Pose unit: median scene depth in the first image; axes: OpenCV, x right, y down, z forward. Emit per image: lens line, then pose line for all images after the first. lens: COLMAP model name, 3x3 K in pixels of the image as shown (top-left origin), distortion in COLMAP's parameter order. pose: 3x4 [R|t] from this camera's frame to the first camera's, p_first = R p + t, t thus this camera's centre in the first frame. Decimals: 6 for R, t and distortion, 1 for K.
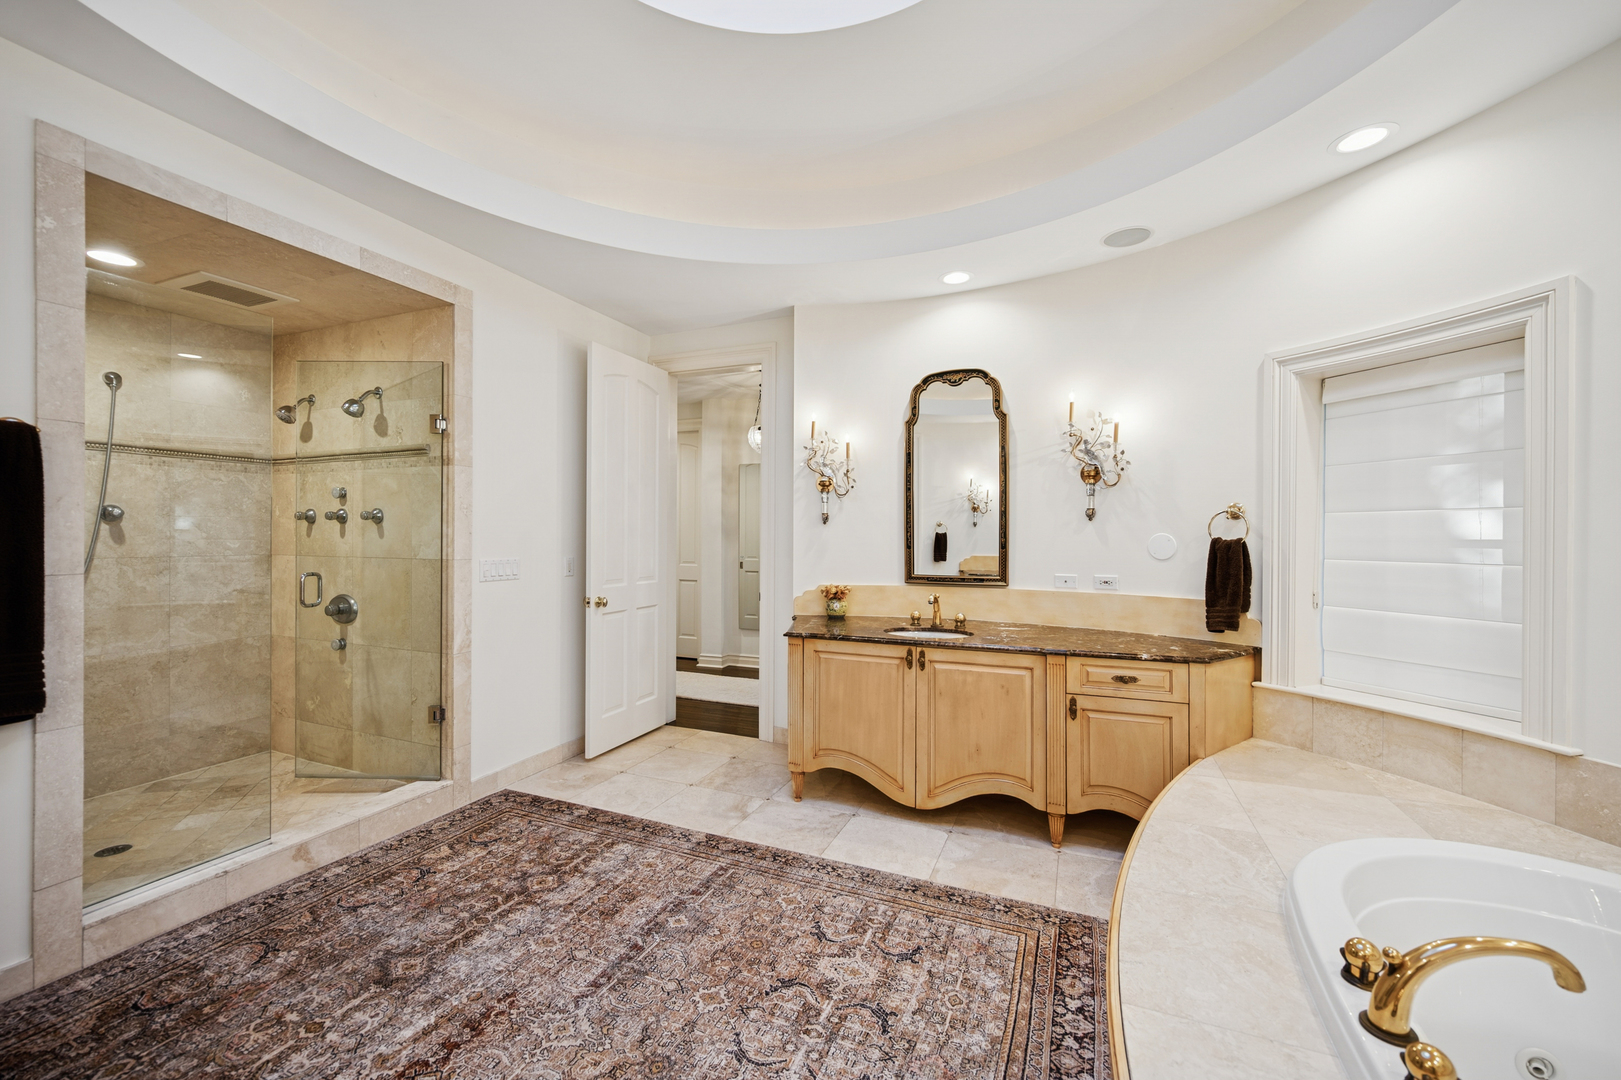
lens RADIAL K [[640.5, 0, 812.3], [0, 640.5, 538.0], [0, 0, 1]] dist [-0.000263, 0.000022]
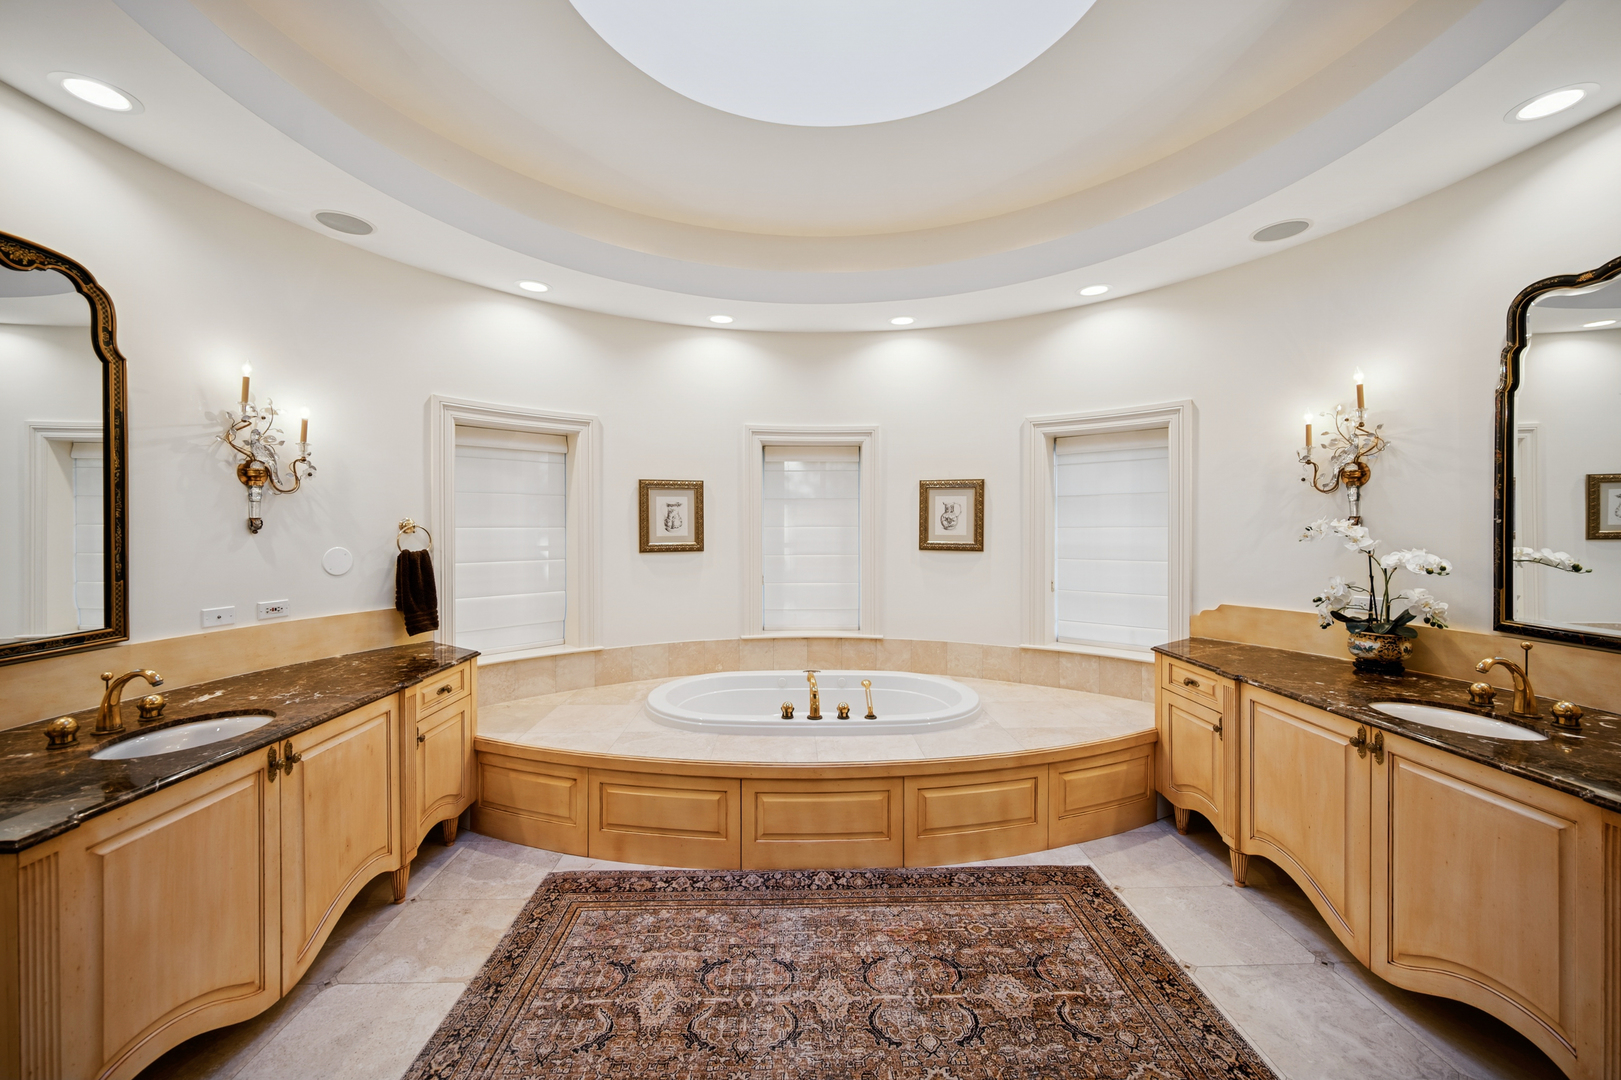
lens RADIAL K [[640.5, 0, 810.8], [0, 640.5, 529.2], [0, 0, 1]] dist [-0.000263, 0.000022]
pose [[-0.411118, -0.005897, 0.911563, -0.847553], [0.005604, 0.999944, 0.008996, -0.054328], [-0.911565, 0.008807, -0.411062, 1.071463]]
